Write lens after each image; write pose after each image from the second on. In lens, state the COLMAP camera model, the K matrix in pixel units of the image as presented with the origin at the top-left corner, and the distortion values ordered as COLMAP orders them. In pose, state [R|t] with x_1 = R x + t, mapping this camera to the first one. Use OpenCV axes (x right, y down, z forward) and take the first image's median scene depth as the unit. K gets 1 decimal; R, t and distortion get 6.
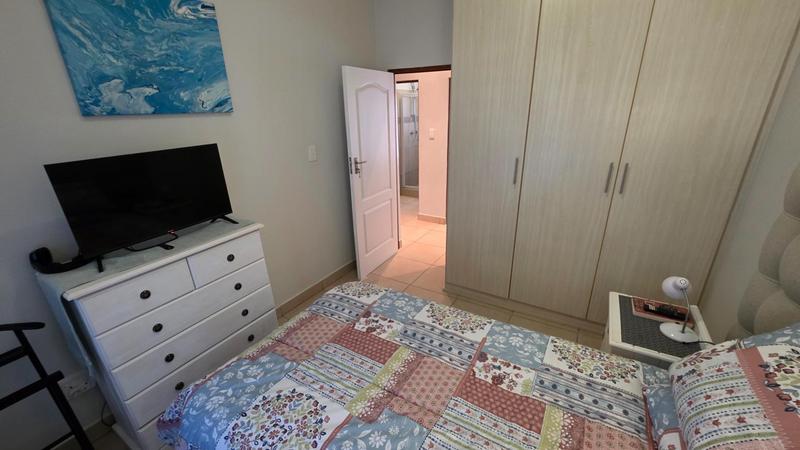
lens RADIAL K [[319.8, 0, 400.7], [0, 319.8, 227.6], [0, 0, 1]] dist [0.000699, -0.000217]
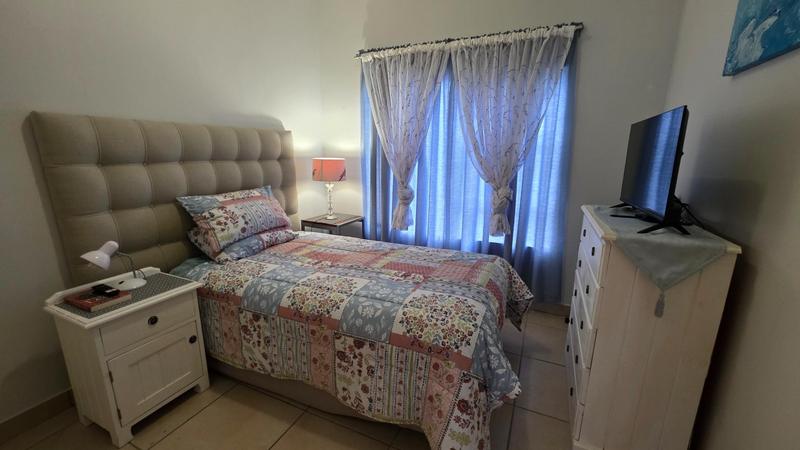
lens RADIAL K [[319.8, 0, 400.7], [0, 319.8, 227.6], [0, 0, 1]] dist [0.000699, -0.000217]
pose [[-0.993140, 0.039858, -0.109931, 0.059286], [-0.028572, 0.828904, 0.558661, -0.538295], [0.113389, 0.557969, -0.822079, 2.137525]]
